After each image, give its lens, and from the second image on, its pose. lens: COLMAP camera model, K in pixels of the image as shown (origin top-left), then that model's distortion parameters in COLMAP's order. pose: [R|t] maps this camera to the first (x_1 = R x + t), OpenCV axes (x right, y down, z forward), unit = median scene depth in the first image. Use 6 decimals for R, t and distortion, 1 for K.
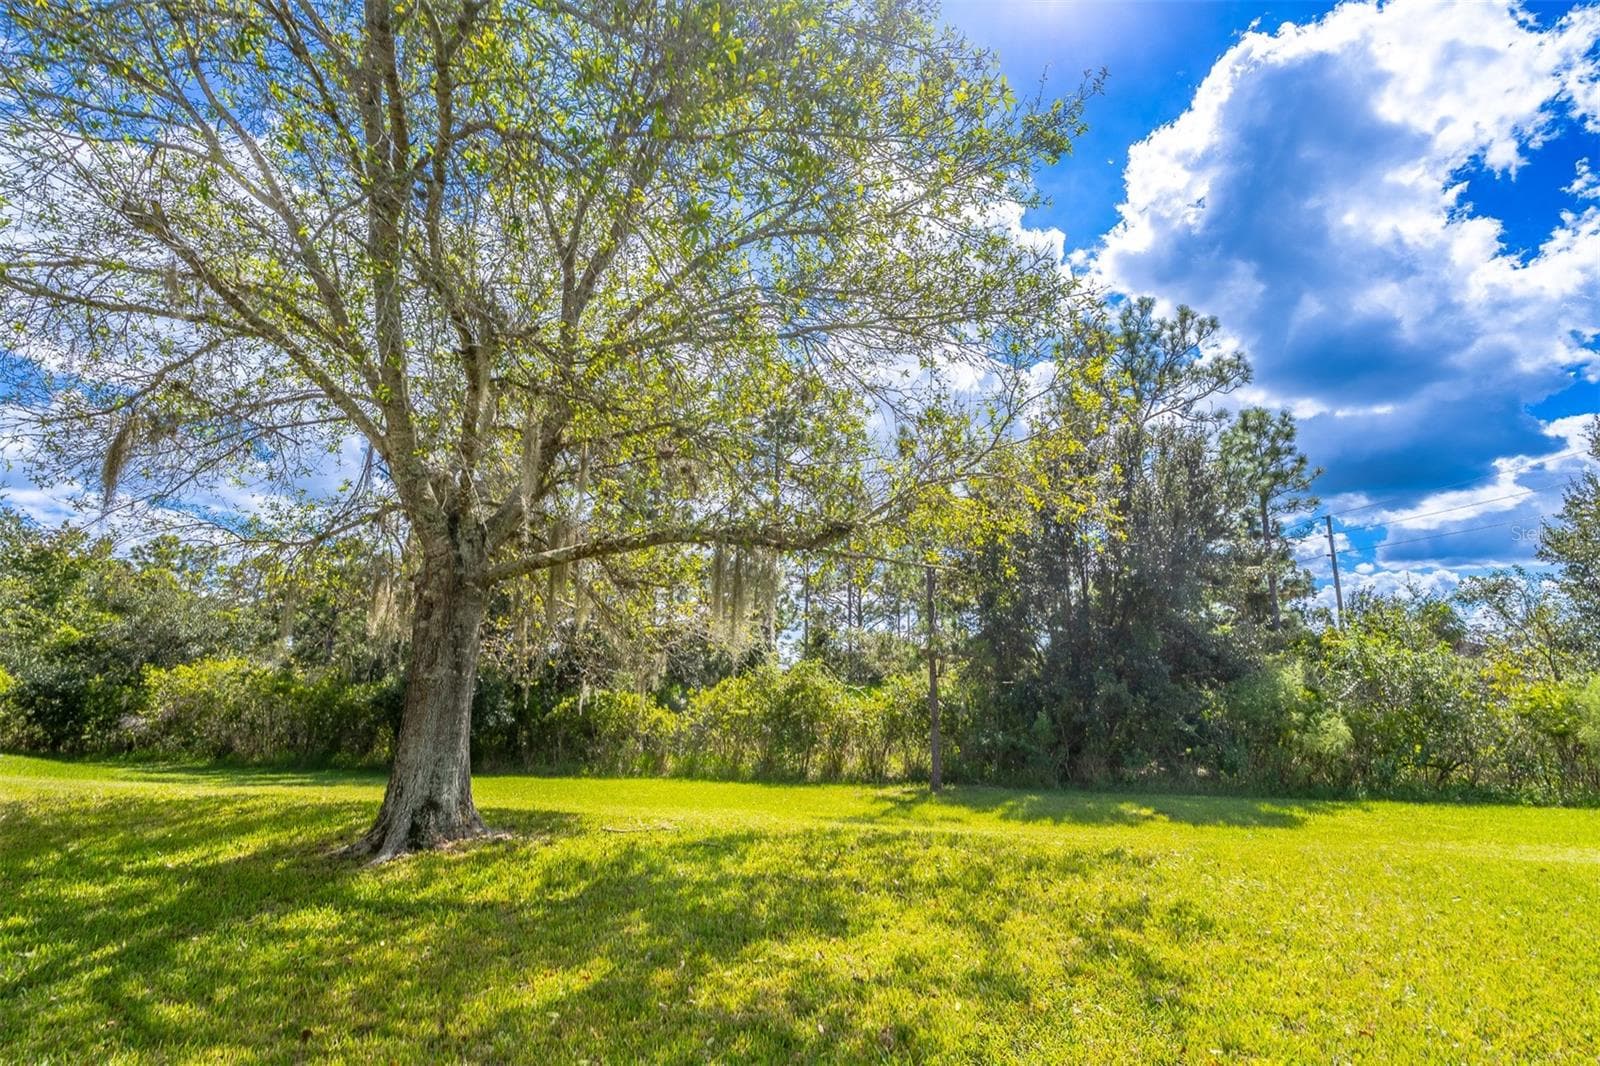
lens RADIAL K [[780.8, 0, 794.2], [0, 780.8, 541.7], [0, 0, 1]] dist [0.011856, -0.000056]
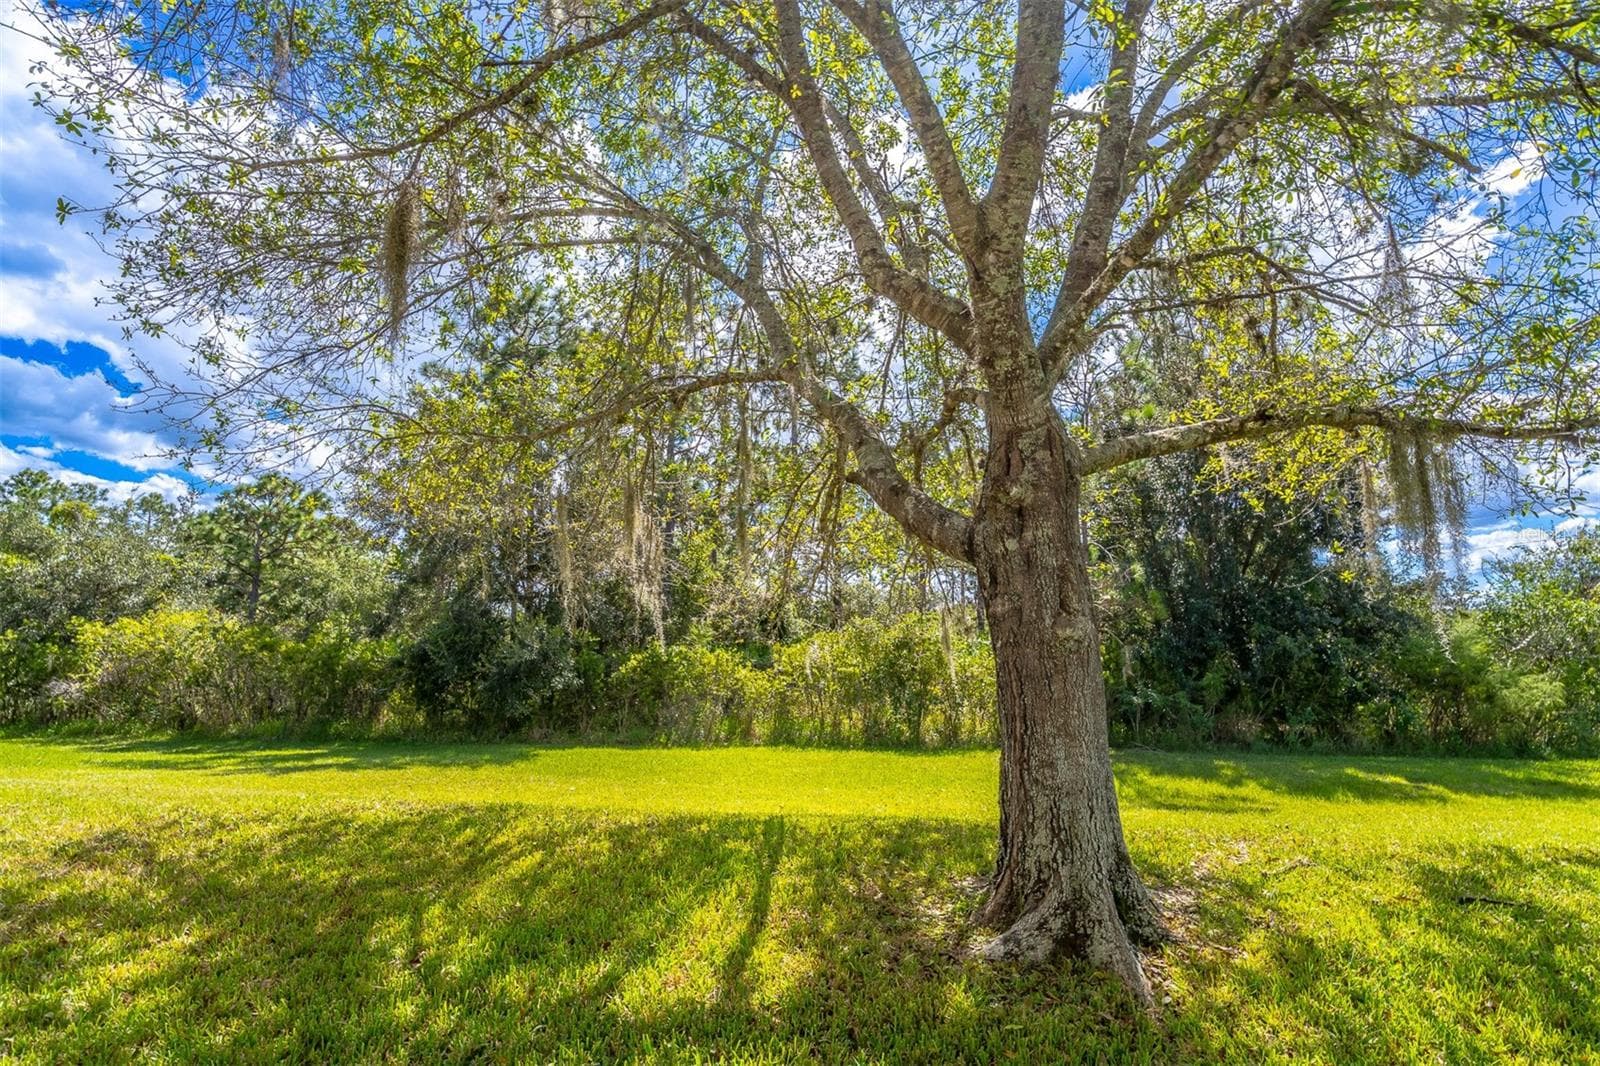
lens RADIAL K [[780.8, 0, 795.3], [0, 780.8, 543.5], [0, 0, 1]] dist [0.011856, -0.000056]
pose [[0.993544, 0.009329, 0.113066, -0.180720], [-0.016172, 0.998082, 0.059751, 0.019445], [-0.112292, -0.061193, 0.991789, 0.115708]]
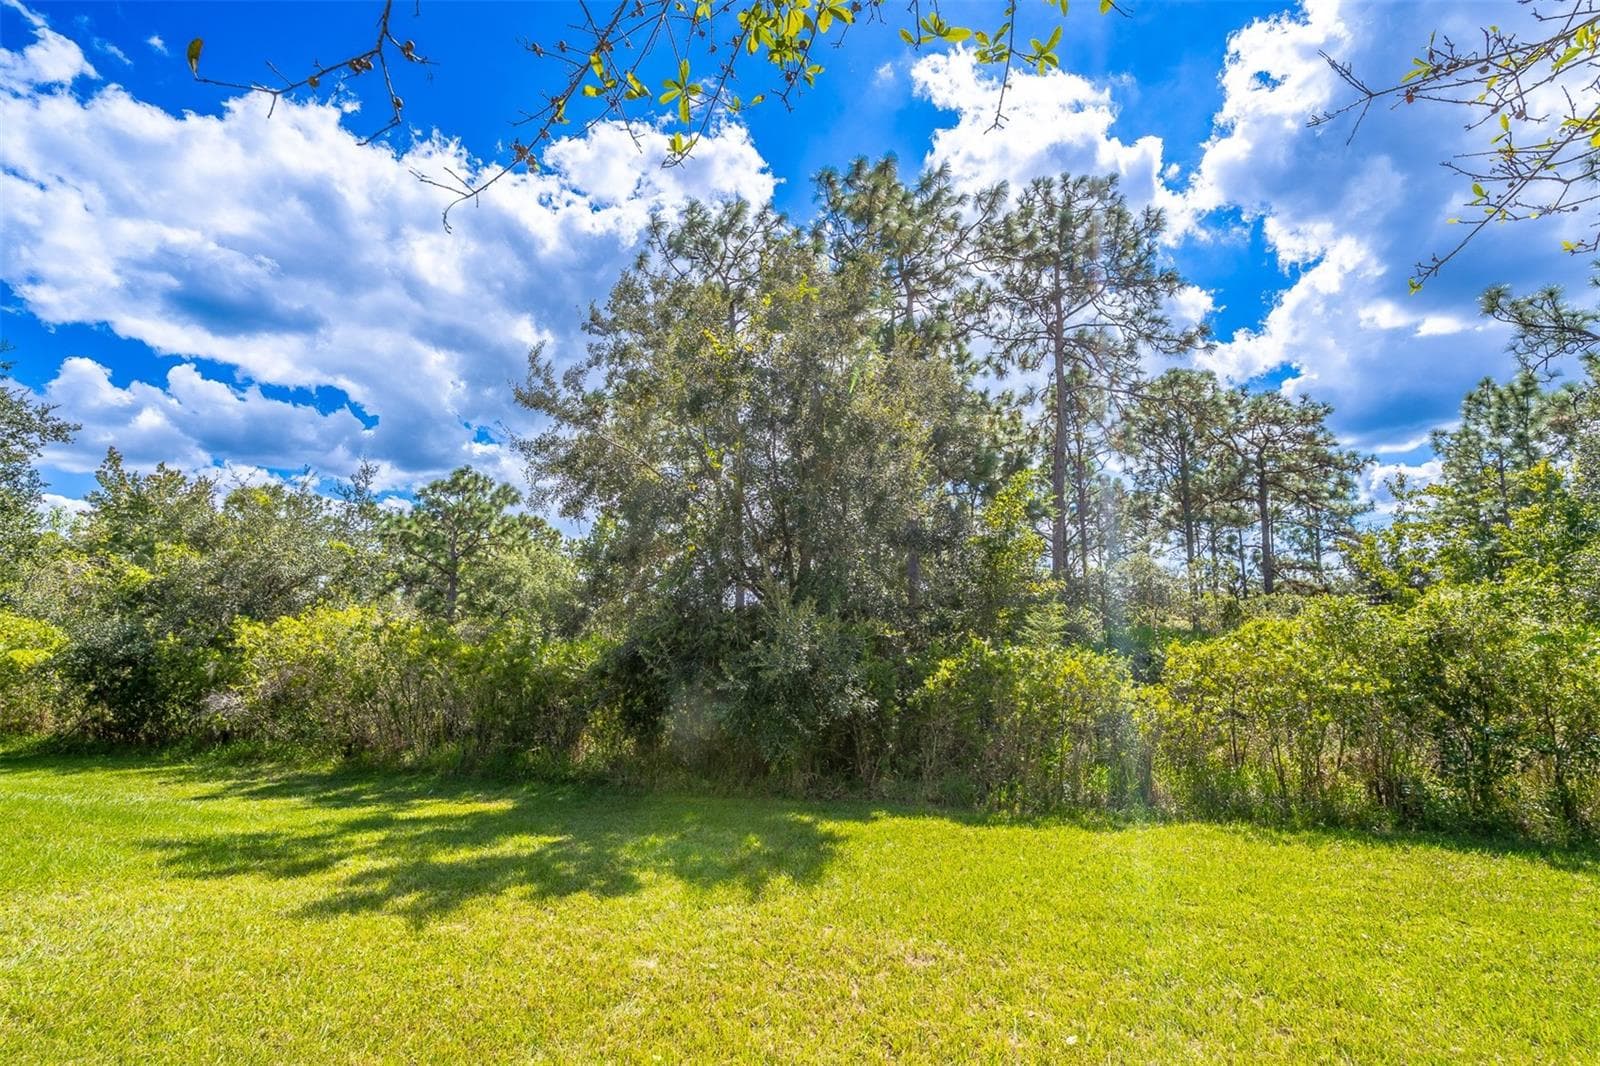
lens RADIAL K [[780.8, 0, 796.5], [0, 780.8, 538.9], [0, 0, 1]] dist [0.011856, -0.000056]
pose [[0.995612, -0.027309, -0.089507, -0.290038], [0.032652, 0.997737, 0.058785, 0.067137], [0.087699, -0.061450, 0.994250, 0.385567]]
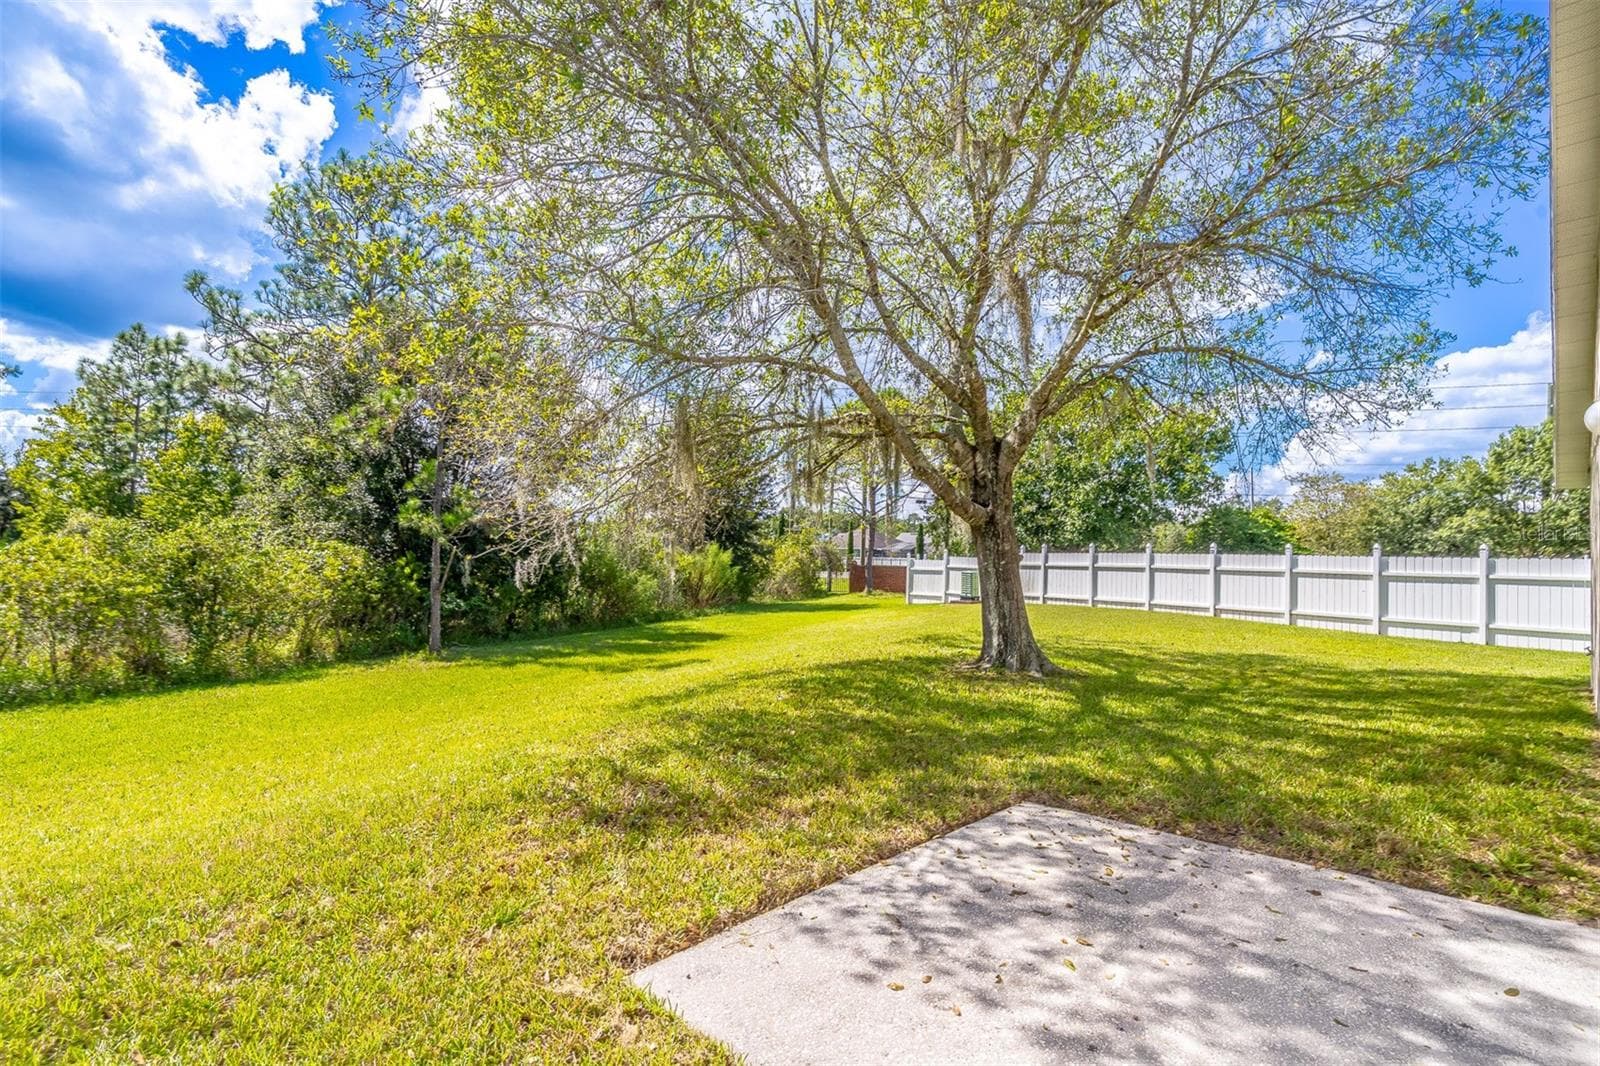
lens RADIAL K [[780.8, 0, 798.3], [0, 780.8, 532.3], [0, 0, 1]] dist [0.011856, -0.000056]
pose [[0.172928, 0.027862, 0.984540, -0.486312], [-0.191835, 0.981409, 0.005921, 0.049485], [-0.966072, -0.189893, 0.175058, 0.290421]]
